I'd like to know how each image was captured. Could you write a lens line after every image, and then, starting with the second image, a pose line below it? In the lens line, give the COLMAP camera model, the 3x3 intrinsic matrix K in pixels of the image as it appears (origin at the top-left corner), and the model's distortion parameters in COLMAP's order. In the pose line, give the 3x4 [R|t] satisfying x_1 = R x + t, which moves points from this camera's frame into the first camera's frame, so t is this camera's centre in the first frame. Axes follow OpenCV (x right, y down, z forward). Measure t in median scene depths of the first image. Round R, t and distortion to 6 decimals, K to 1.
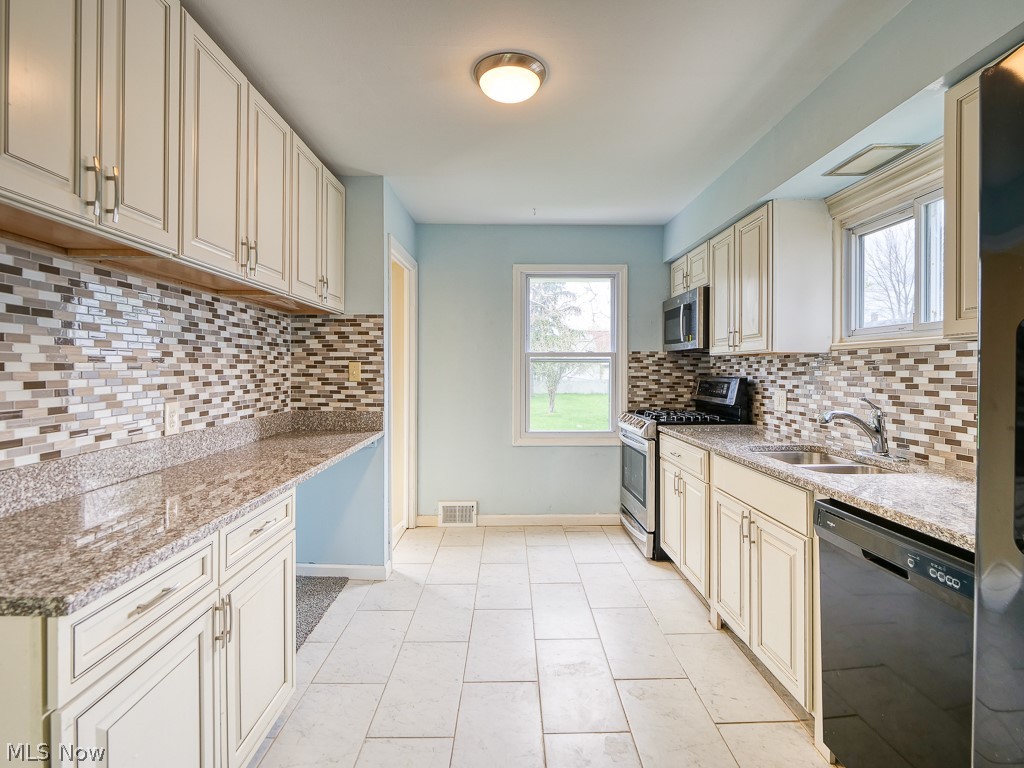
lens RADIAL K [[507.4, 0, 519.2], [0, 507.4, 372.4], [0, 0, 1]] dist [-0.005474, -0.005043]
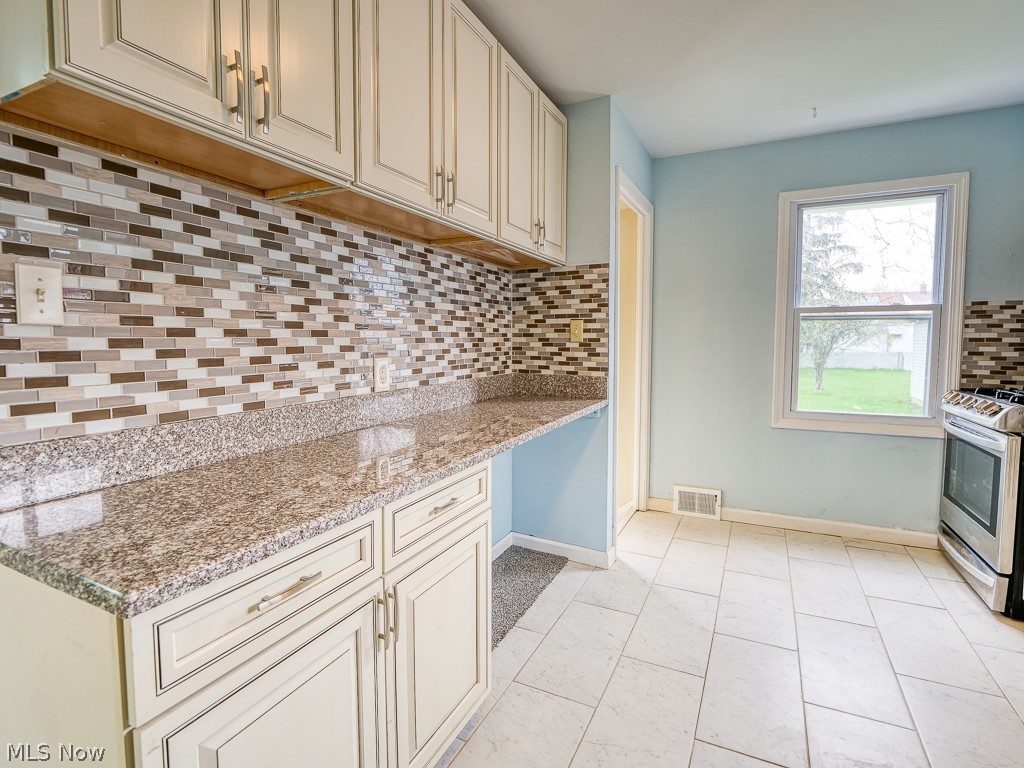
lens RADIAL K [[504.4, 0, 520.1], [0, 504.4, 371.9], [0, 0, 1]] dist [-0.002148, -0.004927]
pose [[0.891900, 0.026287, -0.451467, -0.014313], [-0.001069, 0.998429, 0.056023, 0.021309], [0.452231, -0.049485, 0.890527, 0.175926]]
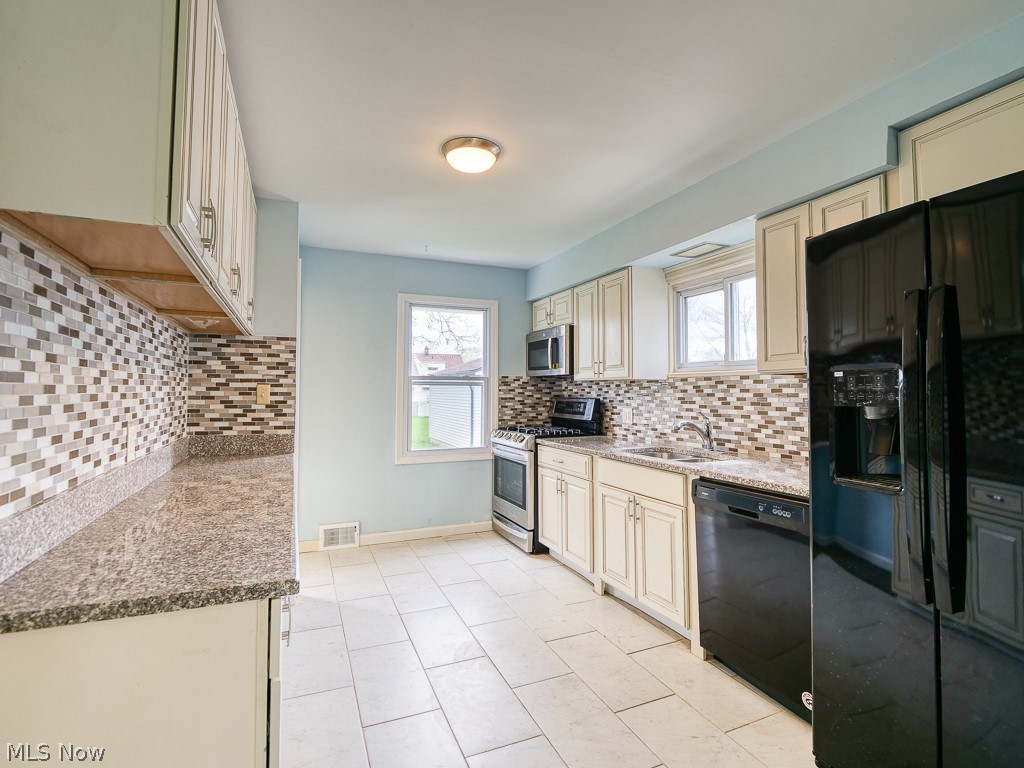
lens RADIAL K [[507.4, 0, 519.2], [0, 507.4, 372.4], [0, 0, 1]] dist [-0.005474, -0.005043]
pose [[0.923354, 0.014601, 0.383671, -0.251101], [0.002251, 0.999054, -0.043437, 0.000265], [-0.383943, 0.040971, 0.922448, -0.104421]]
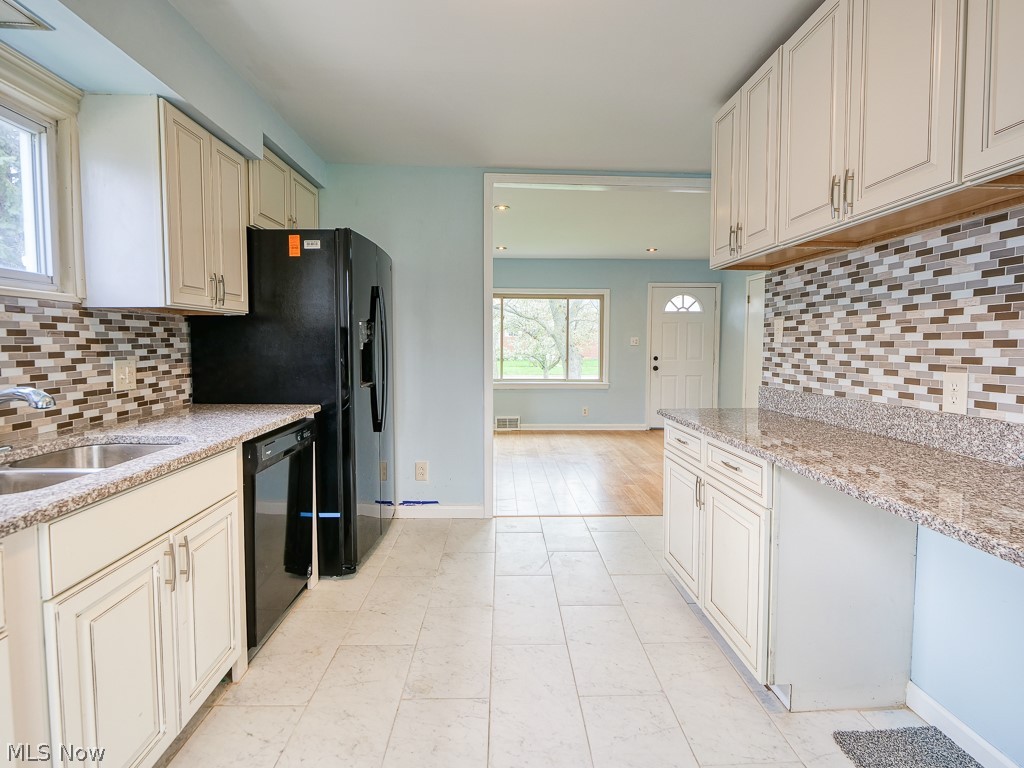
lens RADIAL K [[507.4, 0, 519.2], [0, 507.4, 372.4], [0, 0, 1]] dist [-0.005474, -0.005043]
pose [[-0.999808, -0.003773, -0.019251, 0.007465], [-0.004956, 0.998079, 0.061751, 0.009099], [0.018981, 0.061835, -0.997906, 1.172127]]
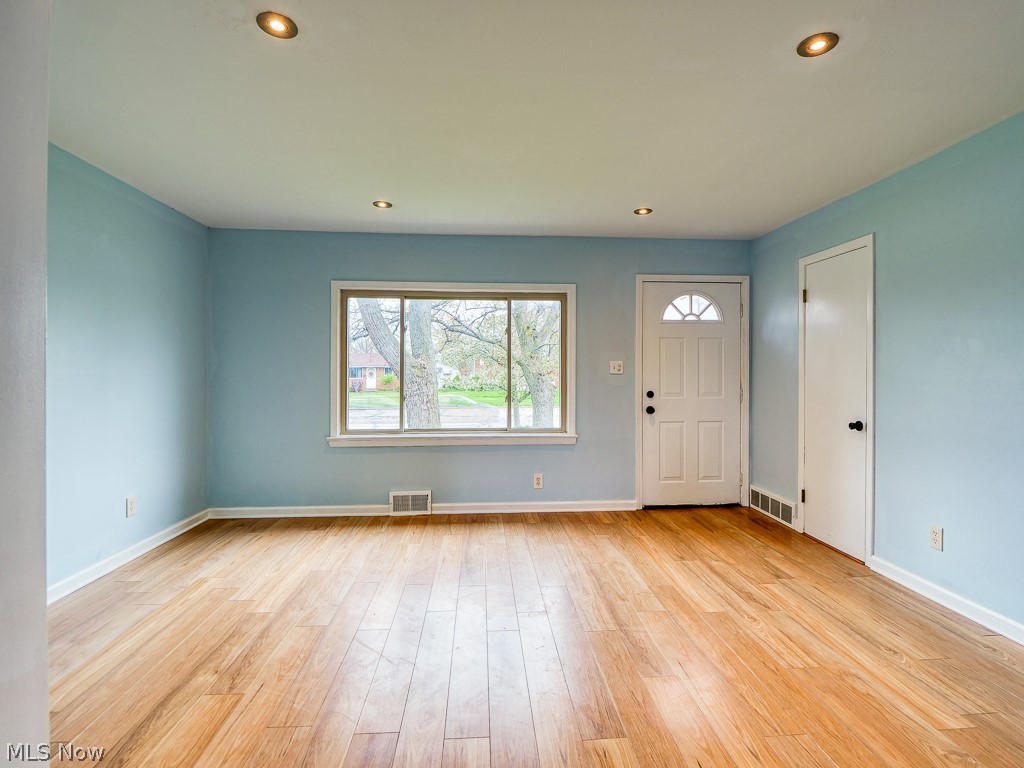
lens RADIAL K [[504.4, 0, 520.1], [0, 504.4, 371.9], [0, 0, 1]] dist [-0.002148, -0.004927]
pose [[-0.998604, -0.001216, -0.052812, -0.222989], [-0.001345, 0.999996, 0.002403, 0.018475], [0.052809, 0.002471, -0.998602, 0.245258]]
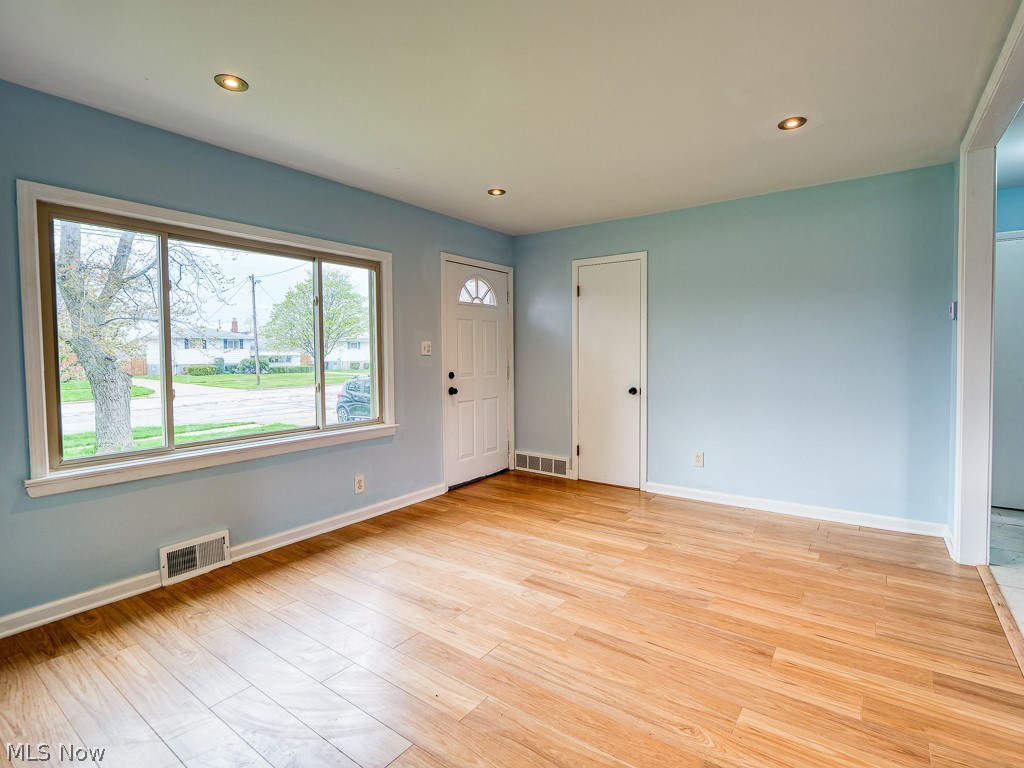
lens RADIAL K [[504.0, 0, 511.4], [0, 504.0, 368.5], [0, 0, 1]] dist [-0.004034, -0.002383]
pose [[-0.608233, 0.028291, -0.793254, 0.396725], [0.004846, 0.999478, 0.031931, 0.021196], [0.793743, 0.015578, -0.608053, -0.189866]]
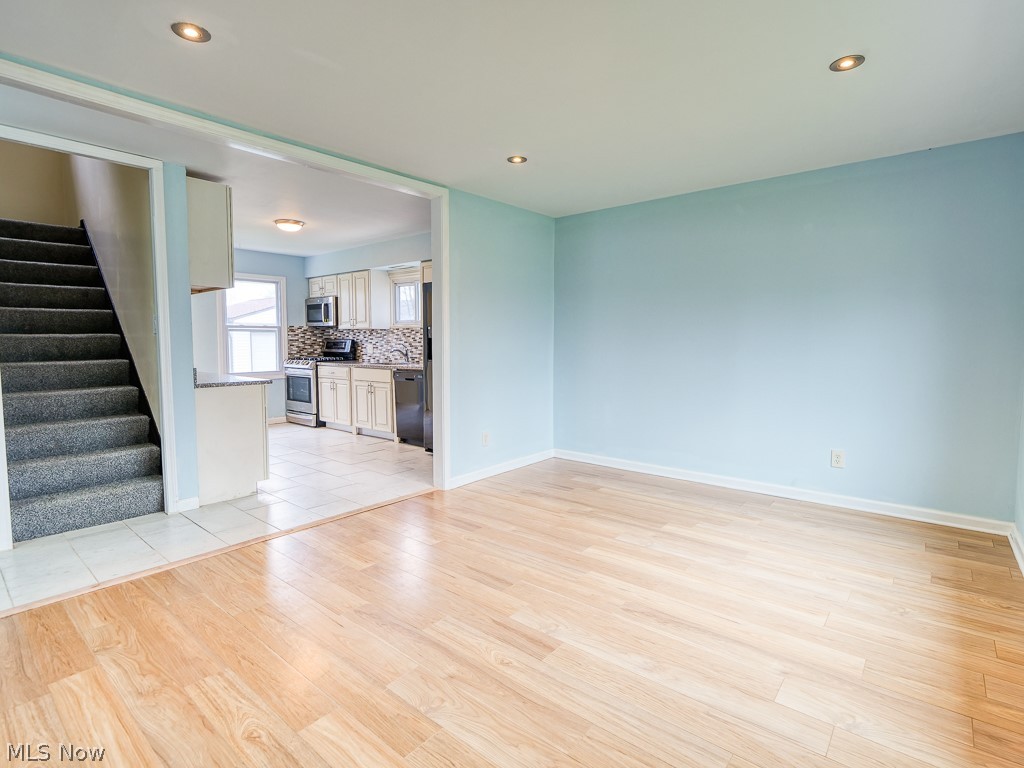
lens RADIAL K [[507.4, 0, 519.2], [0, 507.4, 372.4], [0, 0, 1]] dist [-0.005474, -0.005043]
pose [[0.652626, -0.049749, 0.756045, -0.852498], [0.006448, 0.998171, 0.060116, 0.029045], [-0.757653, -0.034358, 0.651753, -1.109842]]
